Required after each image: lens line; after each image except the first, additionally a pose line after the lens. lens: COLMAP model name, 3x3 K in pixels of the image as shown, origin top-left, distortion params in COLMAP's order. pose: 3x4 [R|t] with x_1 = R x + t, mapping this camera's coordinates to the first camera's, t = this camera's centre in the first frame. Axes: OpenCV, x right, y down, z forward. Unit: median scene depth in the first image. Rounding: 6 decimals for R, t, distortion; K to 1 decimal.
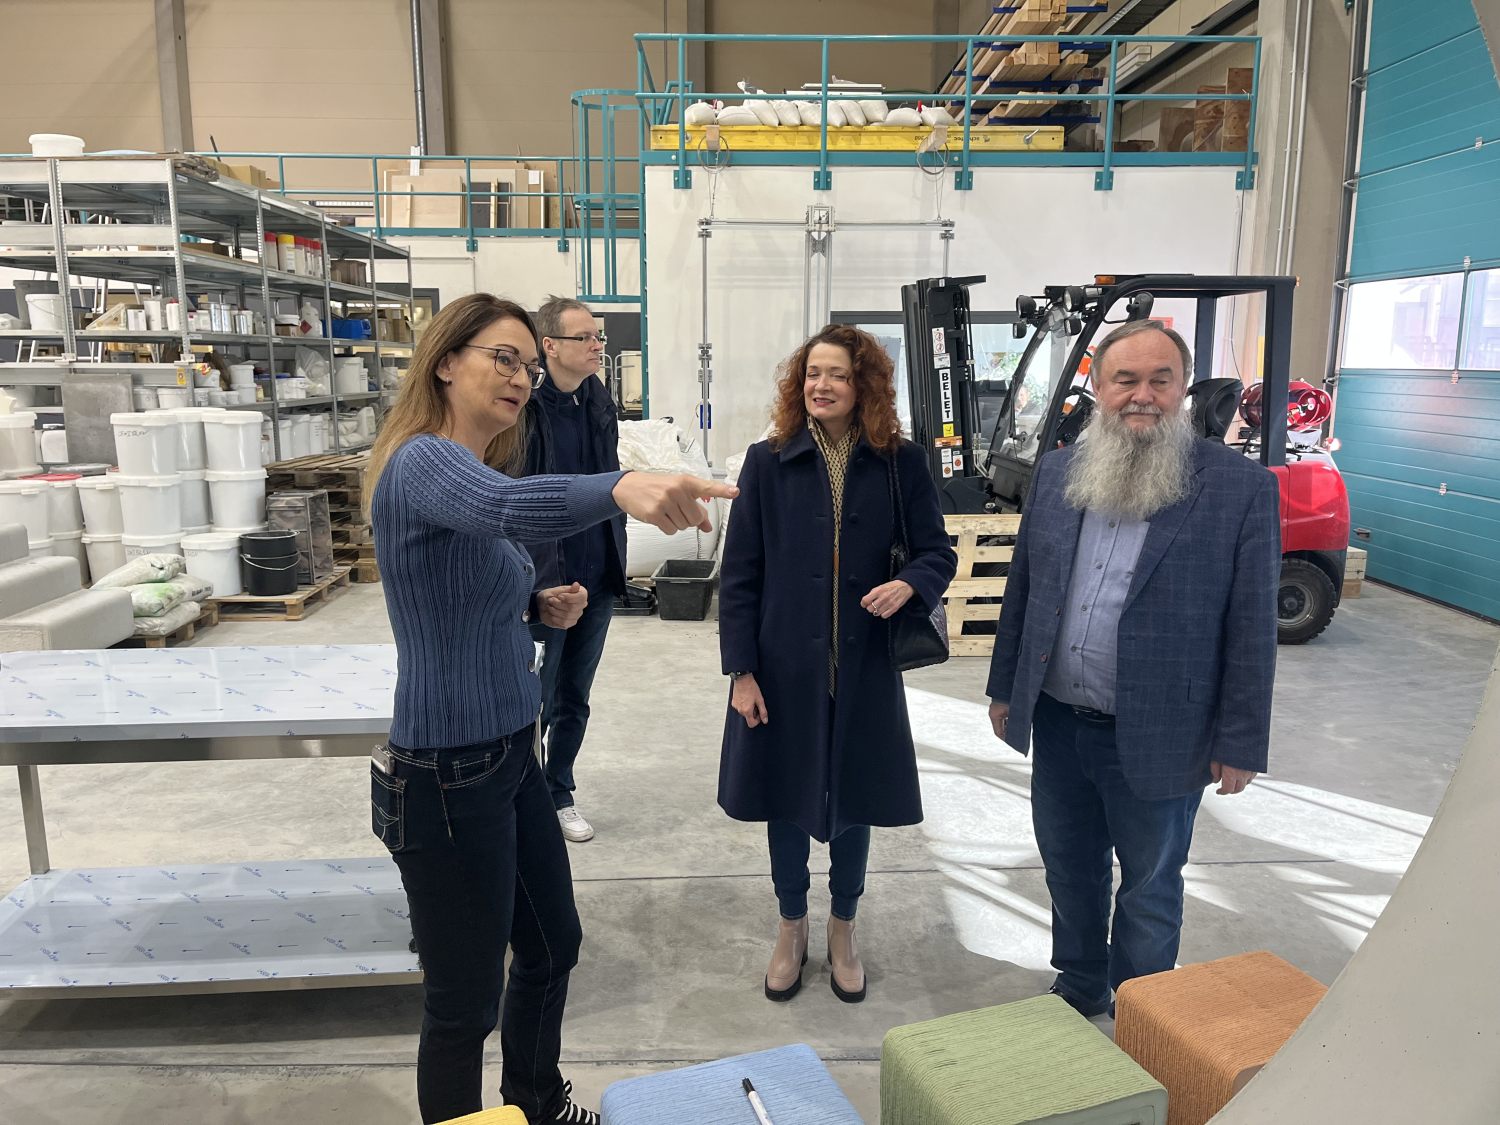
lens RADIAL K [[1143.1, 0, 744.0], [0, 1143.1, 571.0], [0, 0, 1]] dist [0.065573, -0.079129]
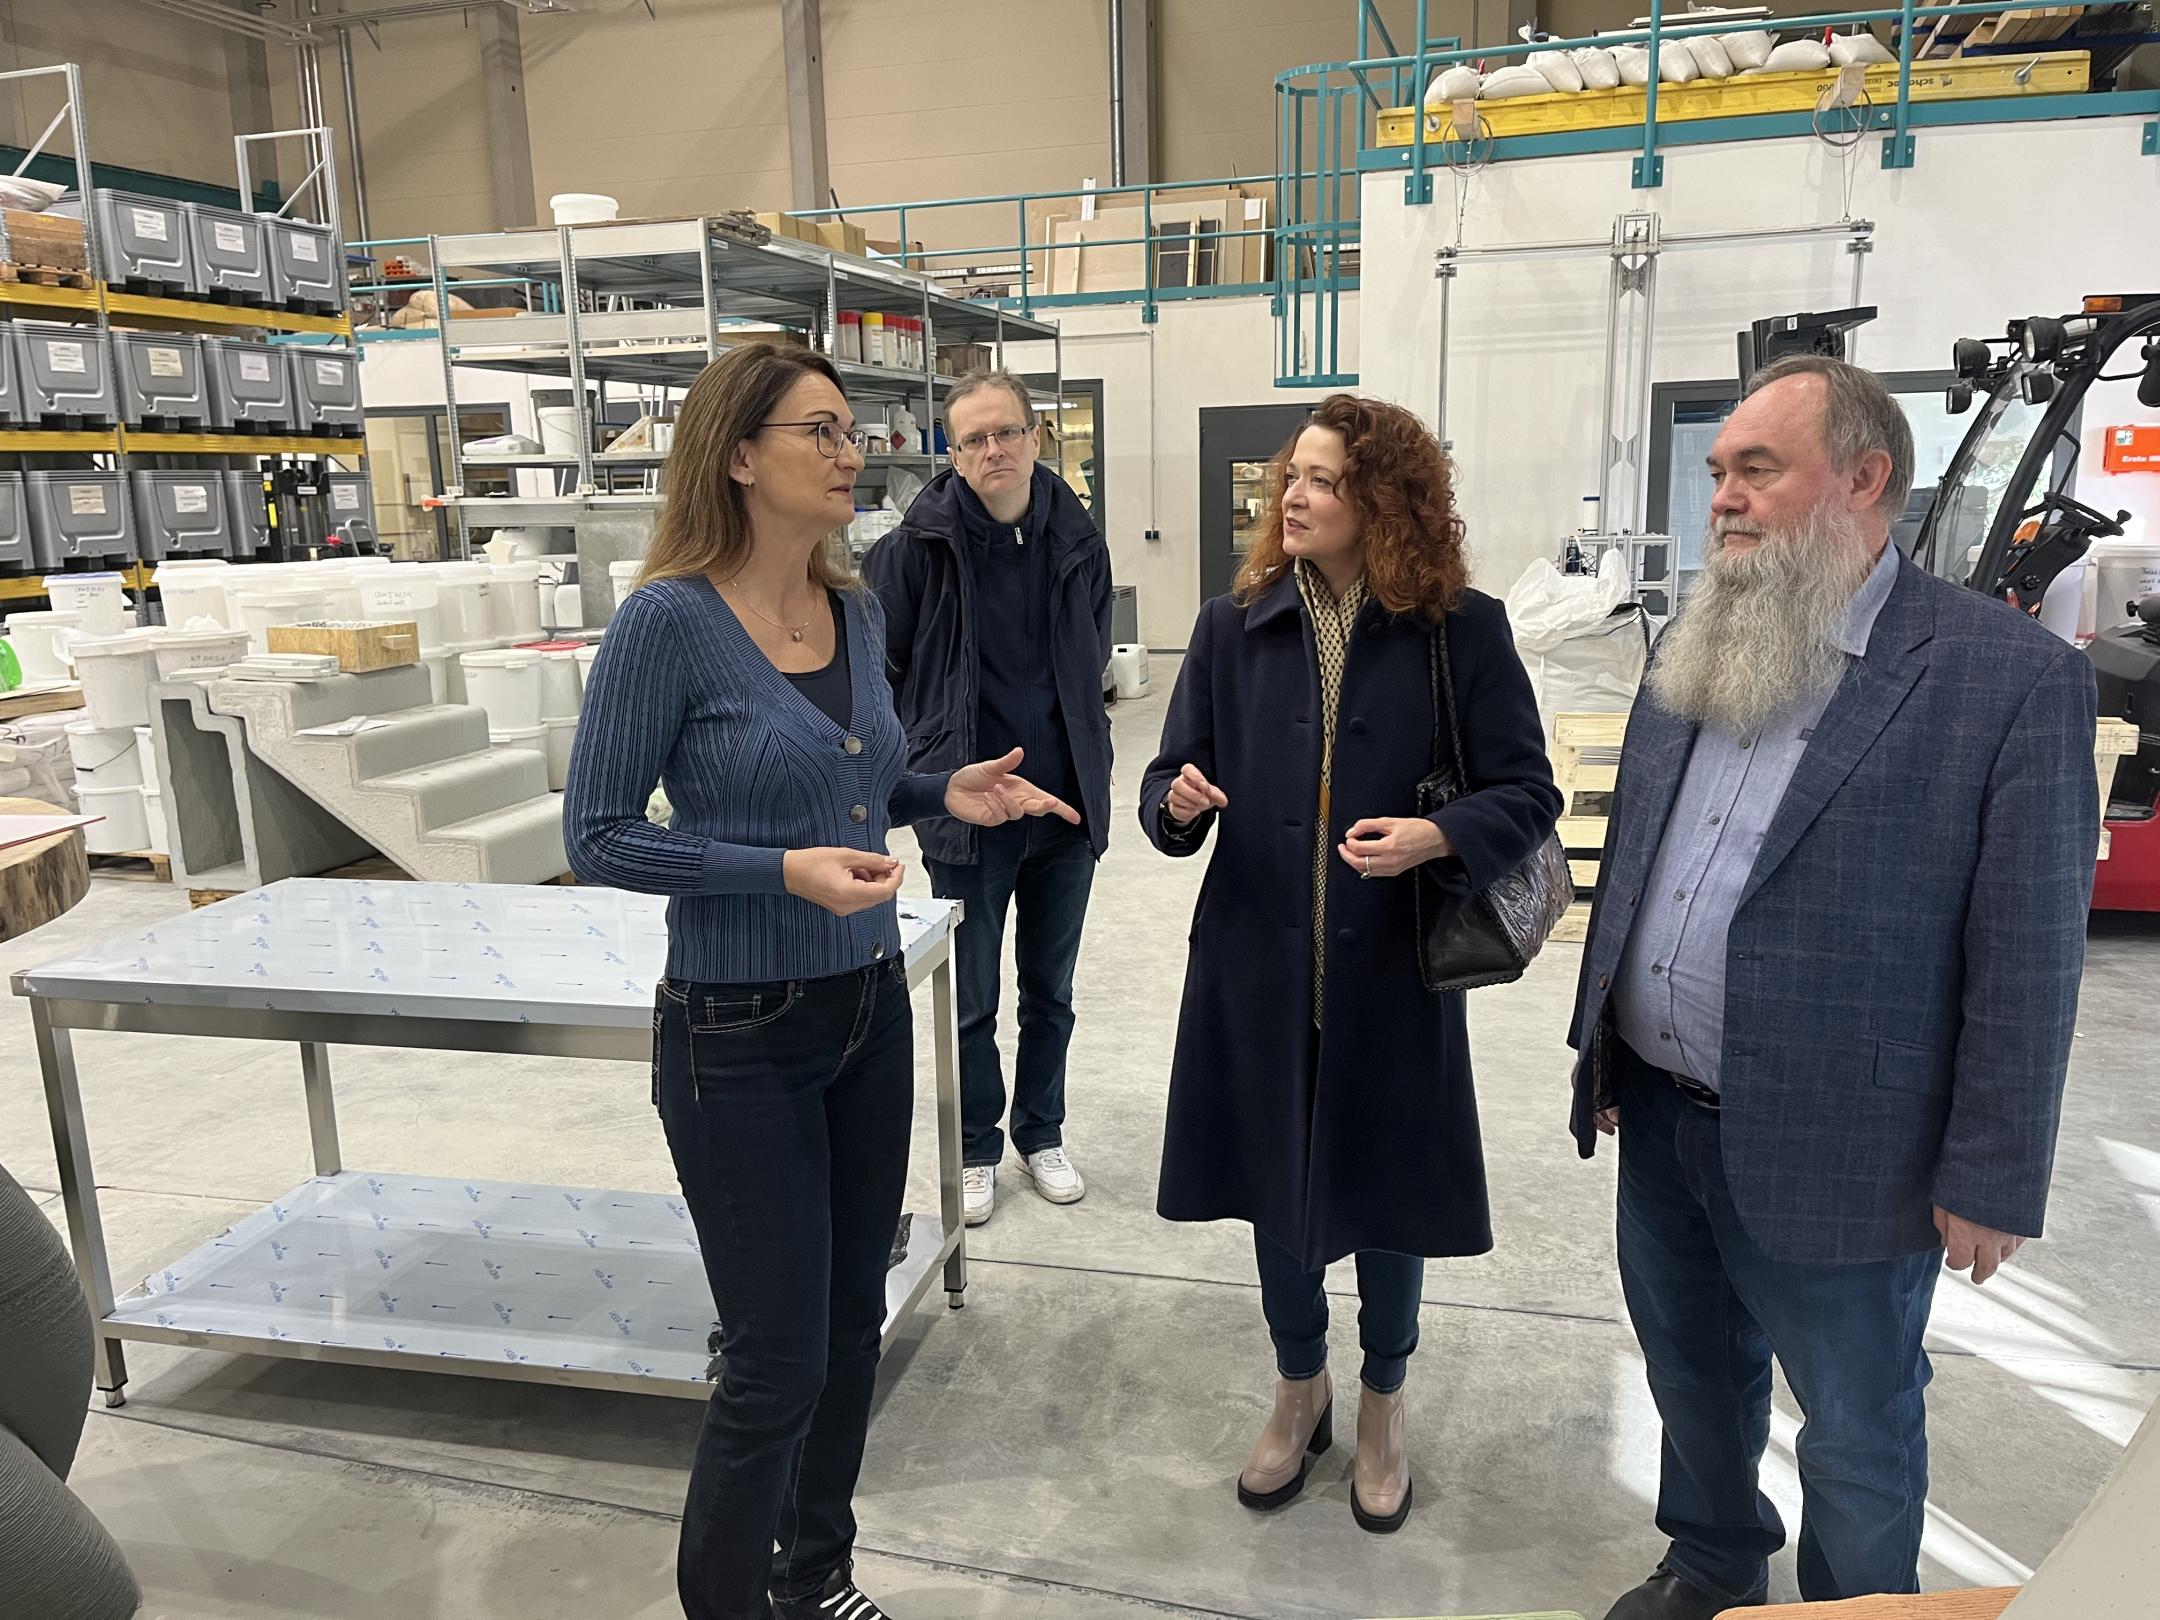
lens RADIAL K [[1643.9, 0, 1082.0], [0, 1643.9, 819.3], [0, 0, 1]] dist [0.070906, -0.086081]
pose [[0.952395, 0.036802, -0.302637, 0.064354], [-0.029884, 0.999176, 0.027459, -0.005079], [0.303398, -0.017108, 0.952710, 0.044287]]
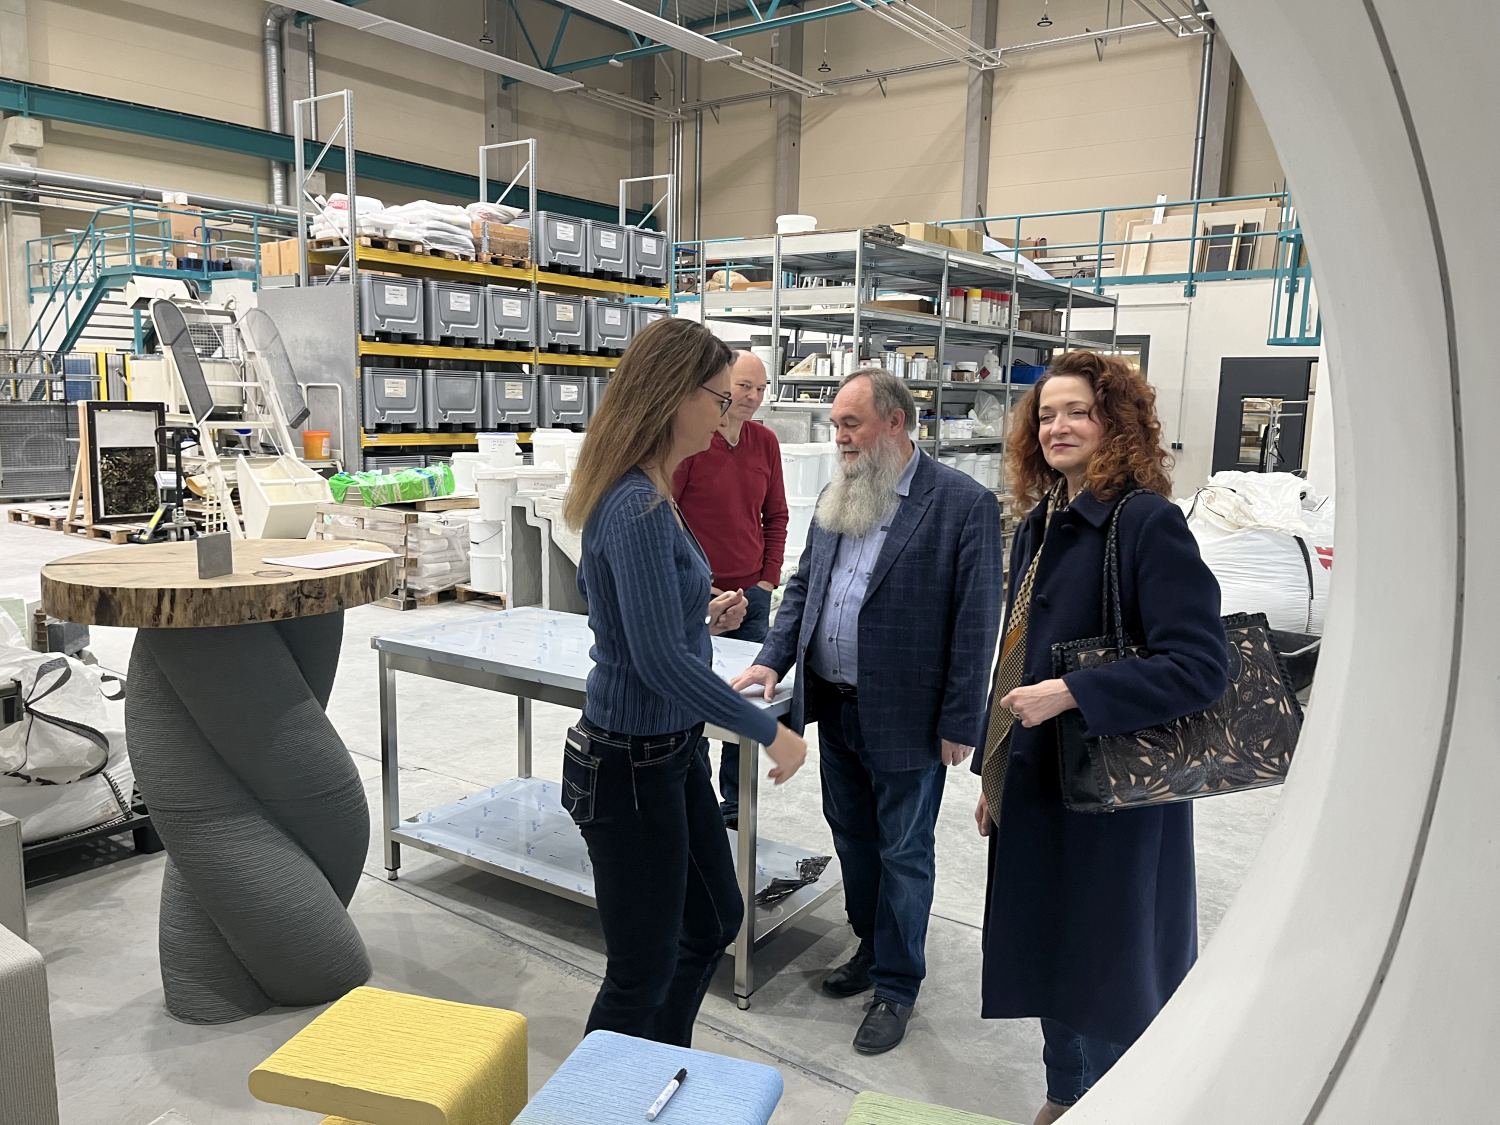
lens RADIAL K [[1138.8, 0, 757.2], [0, 1138.8, 567.5], [0, 0, 1]] dist [0.051451, -0.036503]
pose [[0.794743, 0.106569, -0.597517, 0.128737], [-0.132064, 0.991241, 0.001135, -0.004566], [0.592404, 0.078009, 0.801855, 0.034037]]
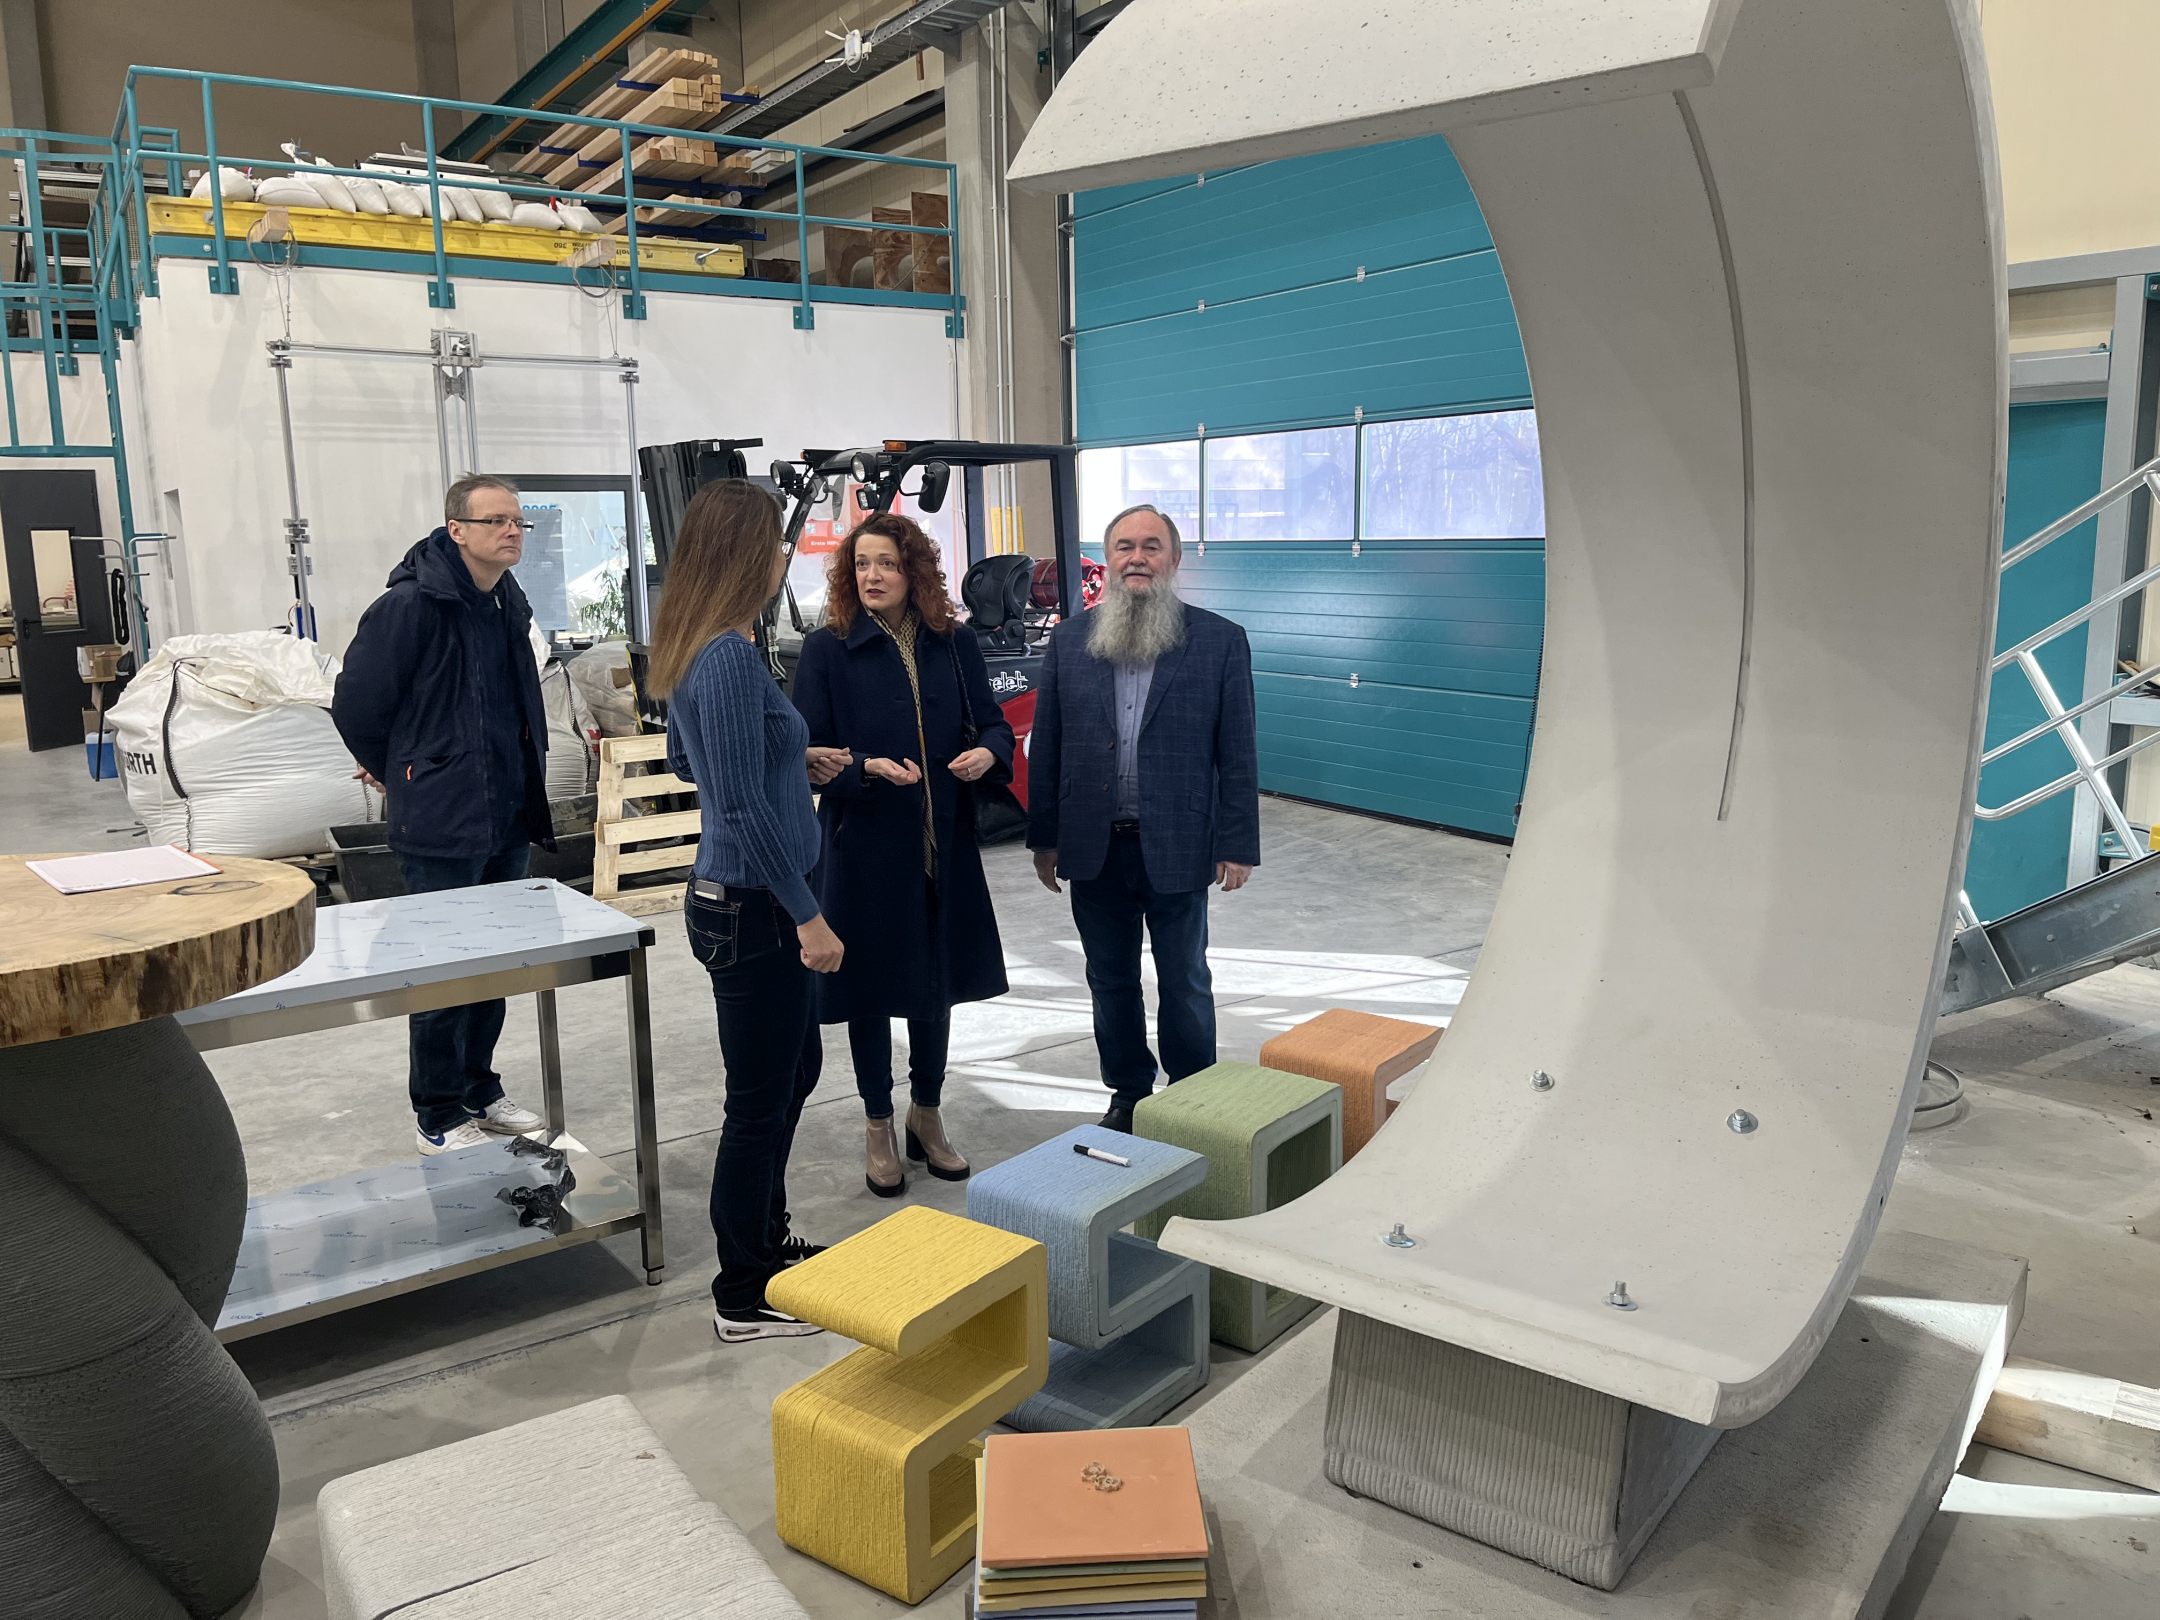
lens RADIAL K [[1639.8, 0, 1090.3], [0, 1639.8, 817.2], [0, 0, 1]] dist [0.051451, -0.036503]
pose [[0.847291, -0.108559, 0.519916, -0.170277], [0.113940, 0.993250, 0.021707, 0.013113], [-0.518763, 0.040847, 0.853942, -0.097674]]
